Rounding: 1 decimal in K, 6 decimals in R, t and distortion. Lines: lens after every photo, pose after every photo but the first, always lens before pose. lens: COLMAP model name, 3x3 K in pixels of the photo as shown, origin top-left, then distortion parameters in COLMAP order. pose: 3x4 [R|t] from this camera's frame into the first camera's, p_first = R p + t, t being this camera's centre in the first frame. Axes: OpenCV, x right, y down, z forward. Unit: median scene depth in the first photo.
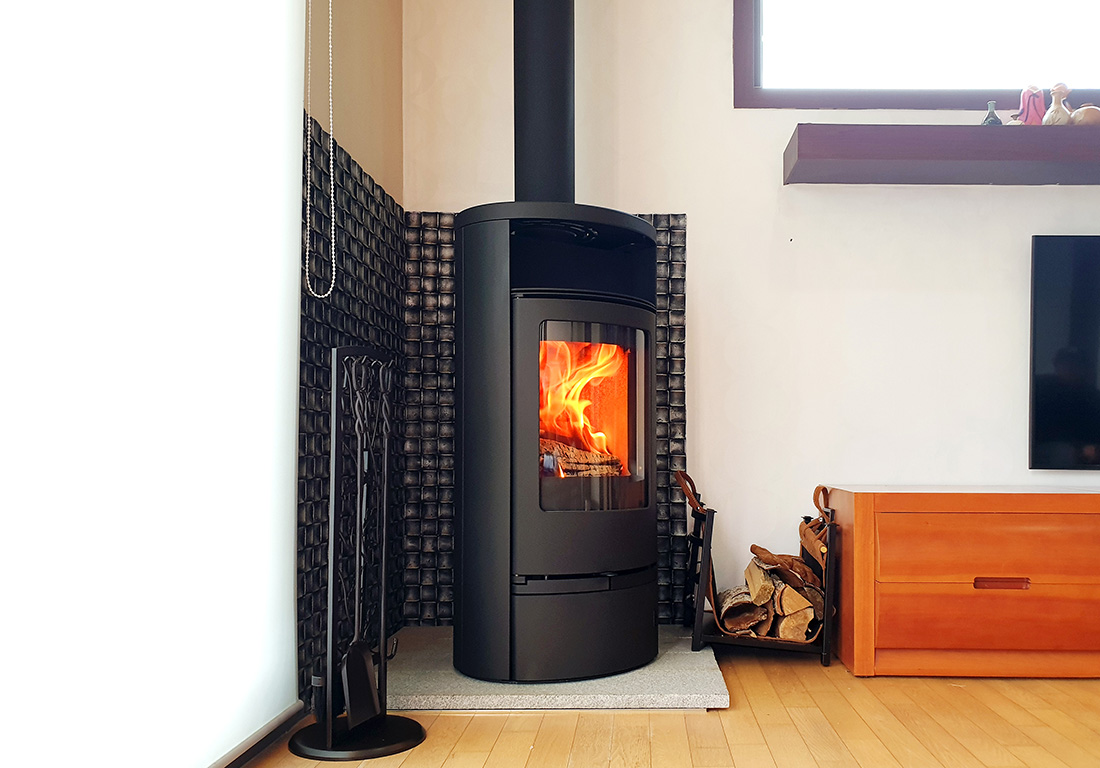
lens RADIAL K [[849.7, 0, 582.6], [0, 849.7, 413.4], [0, 0, 1]] dist [0.053473, -0.304592]
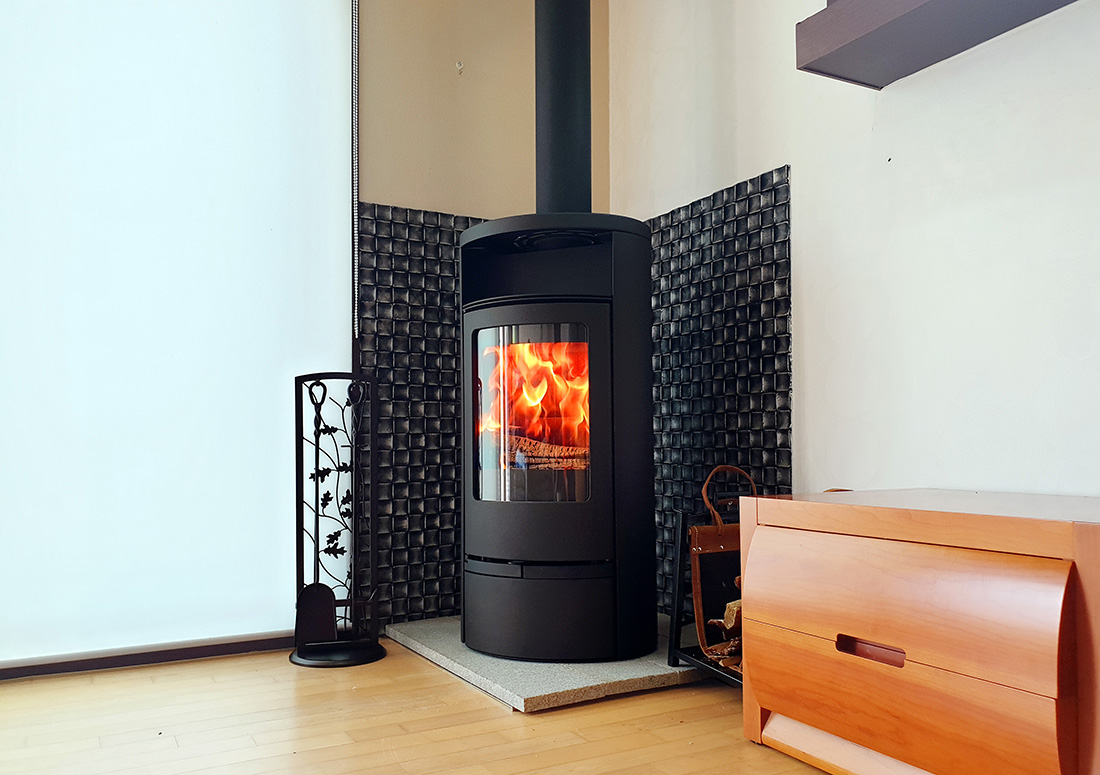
lens RADIAL K [[851.6, 0, 570.5], [0, 851.6, 389.2], [0, 0, 1]] dist [0.063468, -0.003286]
pose [[0.544704, -0.057053, -0.836685, 0.841765], [0.043793, 0.998257, -0.039560, 0.016895], [0.837484, -0.015092, 0.546253, 0.415886]]
